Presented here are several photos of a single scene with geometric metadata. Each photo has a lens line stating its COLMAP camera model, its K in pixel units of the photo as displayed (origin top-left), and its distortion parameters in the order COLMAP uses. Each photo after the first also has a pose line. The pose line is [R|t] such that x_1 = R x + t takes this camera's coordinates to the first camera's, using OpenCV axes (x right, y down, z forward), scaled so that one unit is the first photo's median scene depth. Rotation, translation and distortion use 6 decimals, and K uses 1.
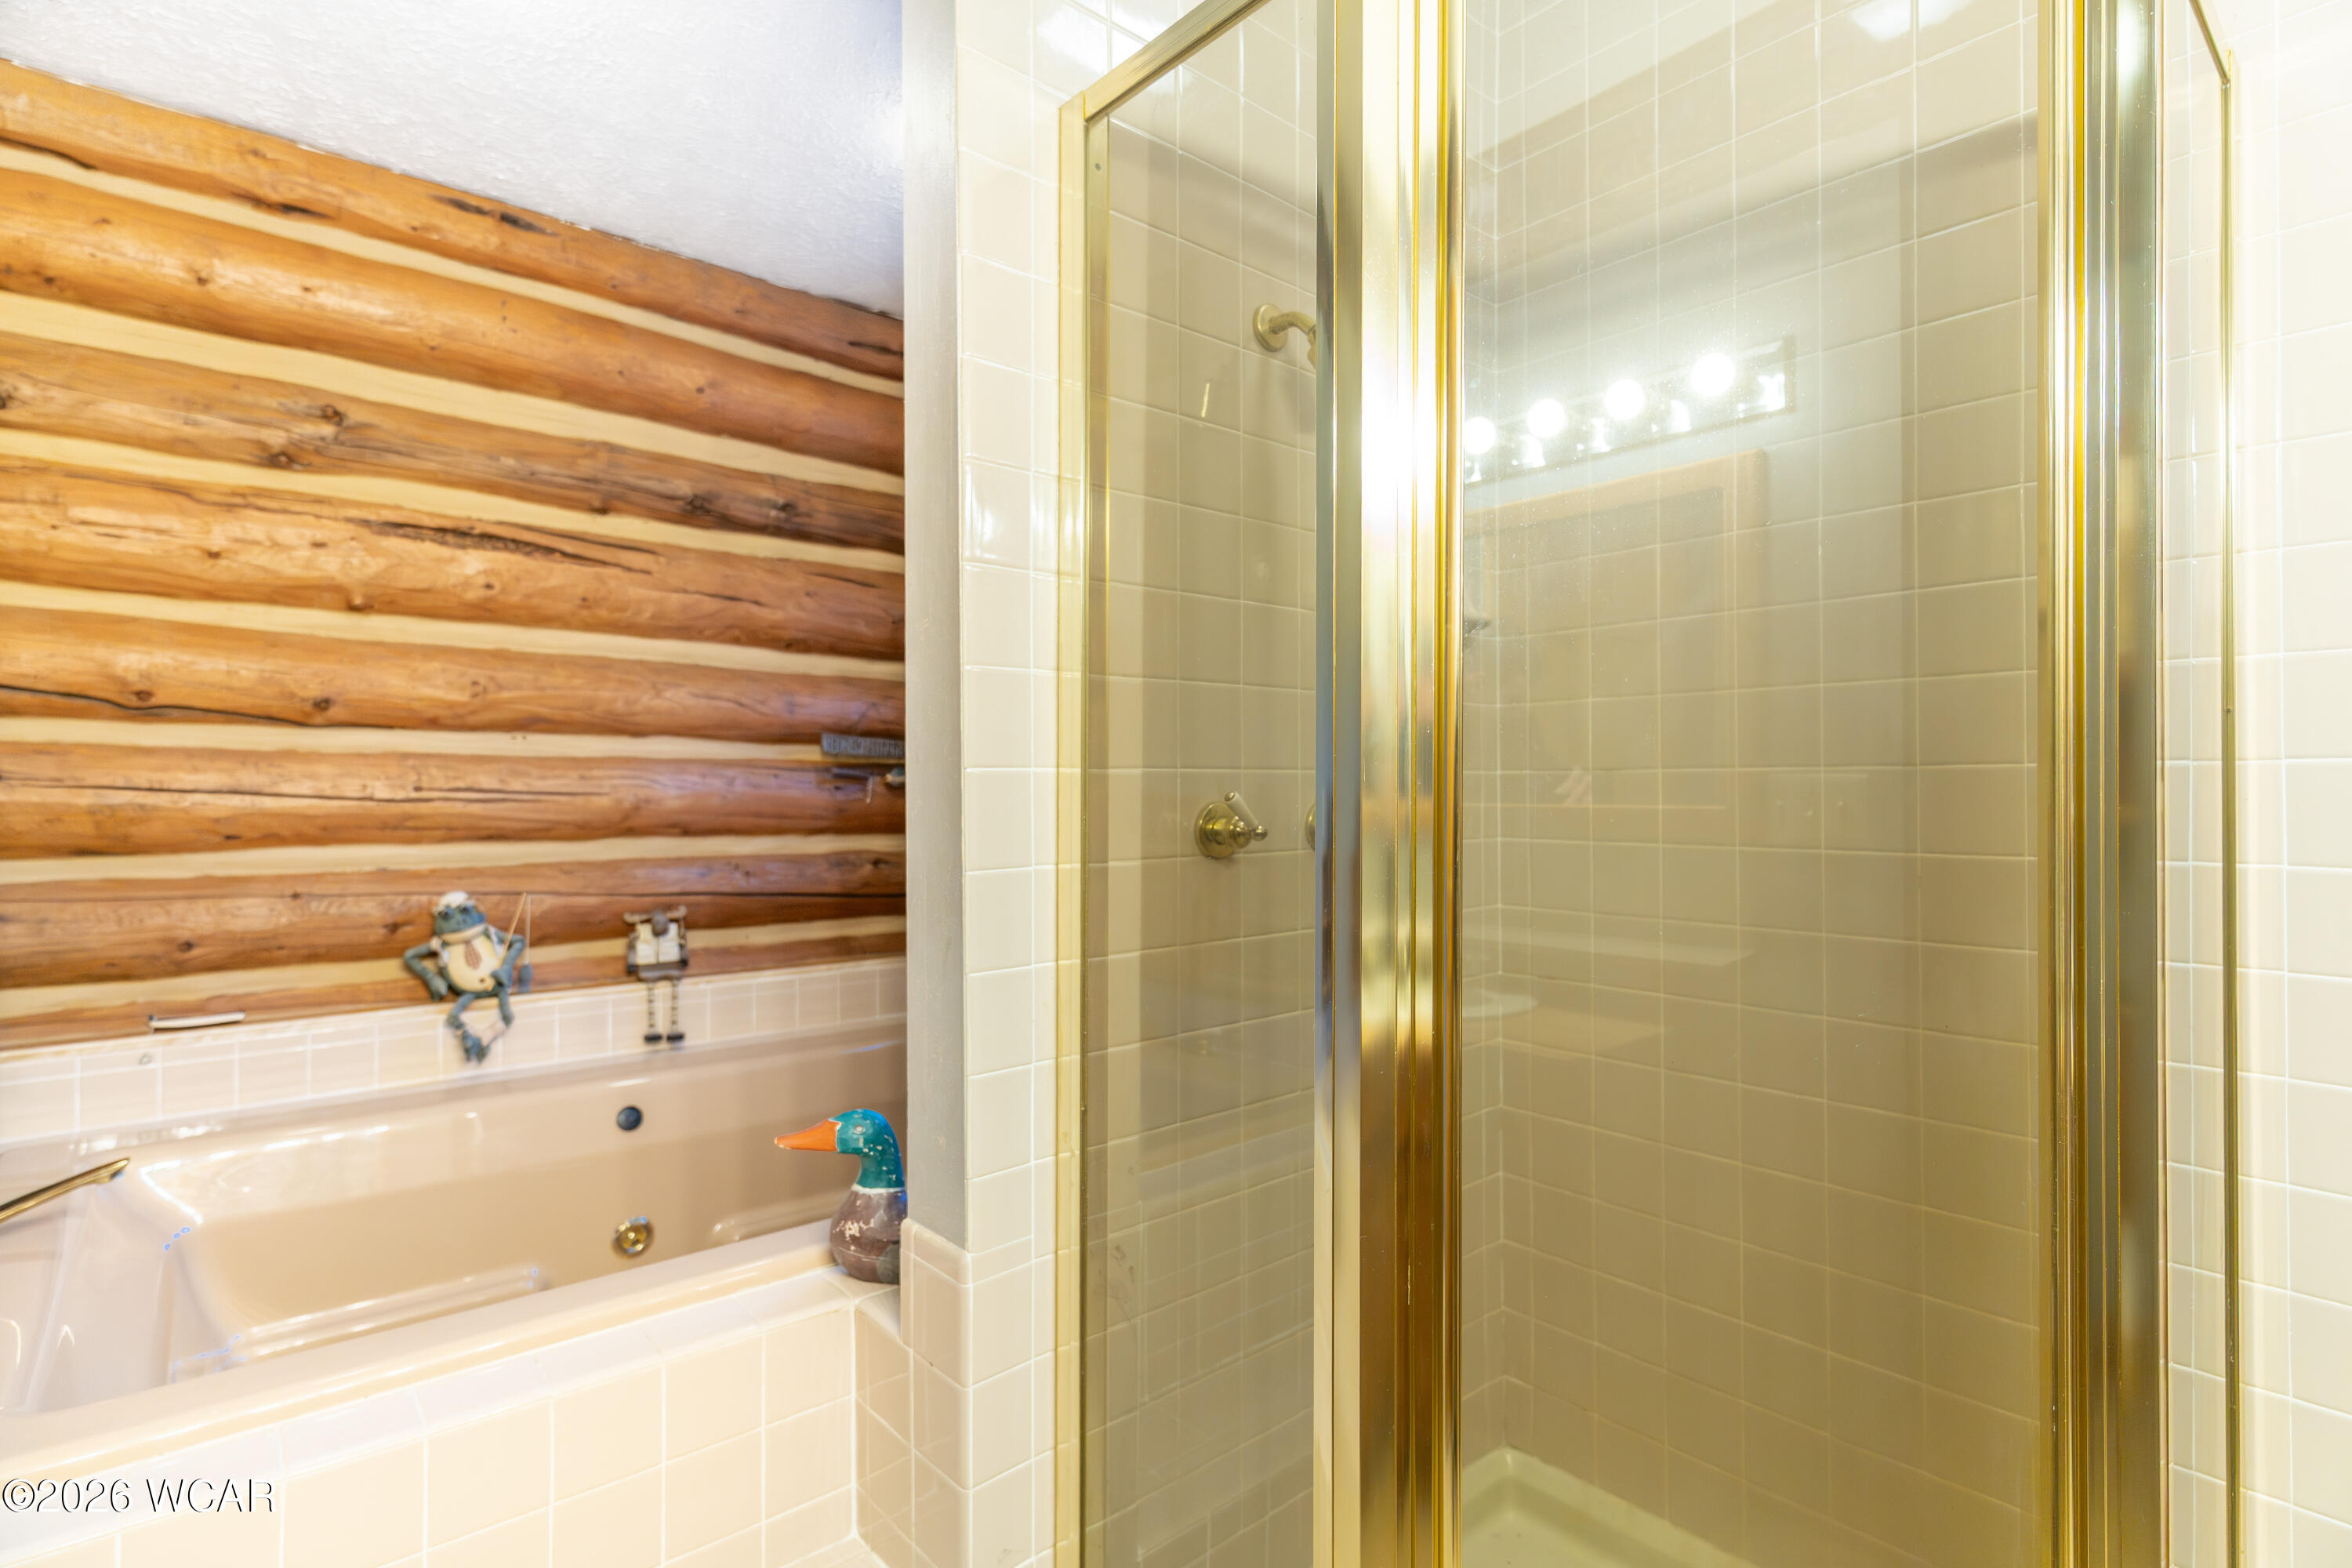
lens RADIAL K [[1150.0, 0, 1170.4], [0, 1150.0, 792.2], [0, 0, 1]] dist [-0.016492, 0.004994]
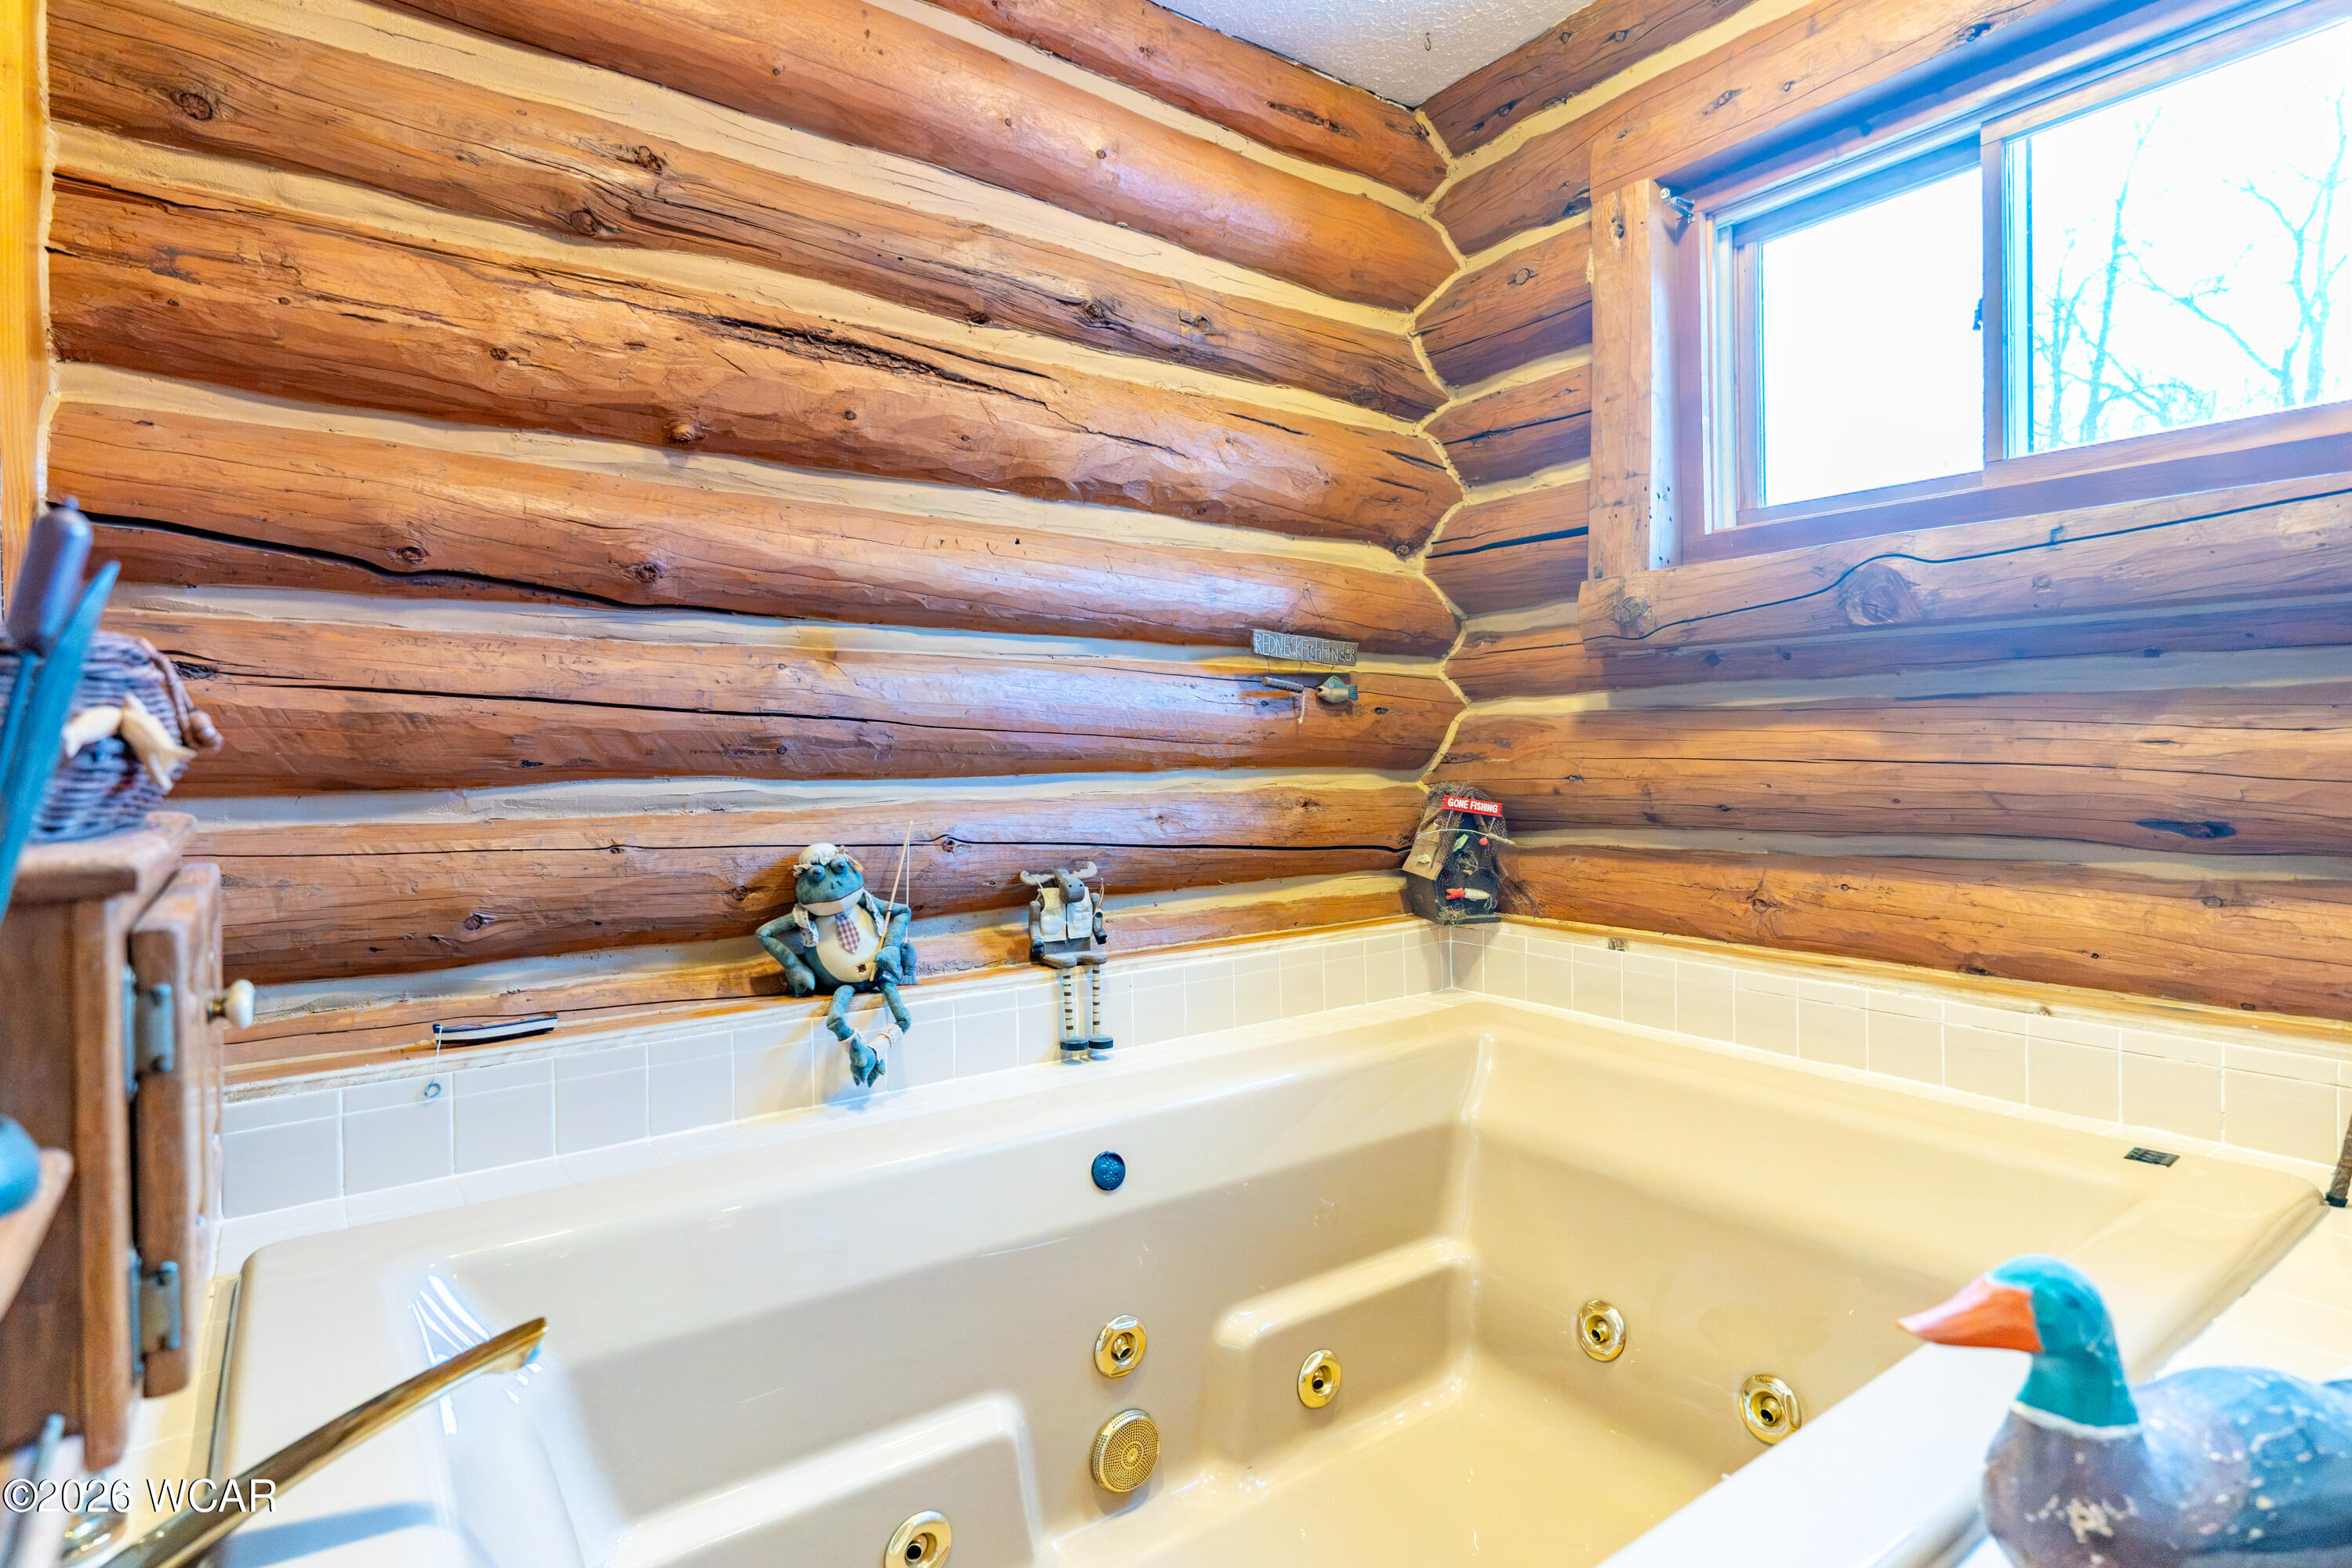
lens RADIAL K [[1150.0, 0, 1178.6], [0, 1150.0, 773.8], [0, 0, 1]] dist [-0.016492, 0.004994]
pose [[0.999210, -0.005260, -0.039404, -0.375627], [0.006005, 0.999805, 0.018813, 0.032327], [0.039297, -0.019035, 0.999046, 0.300177]]
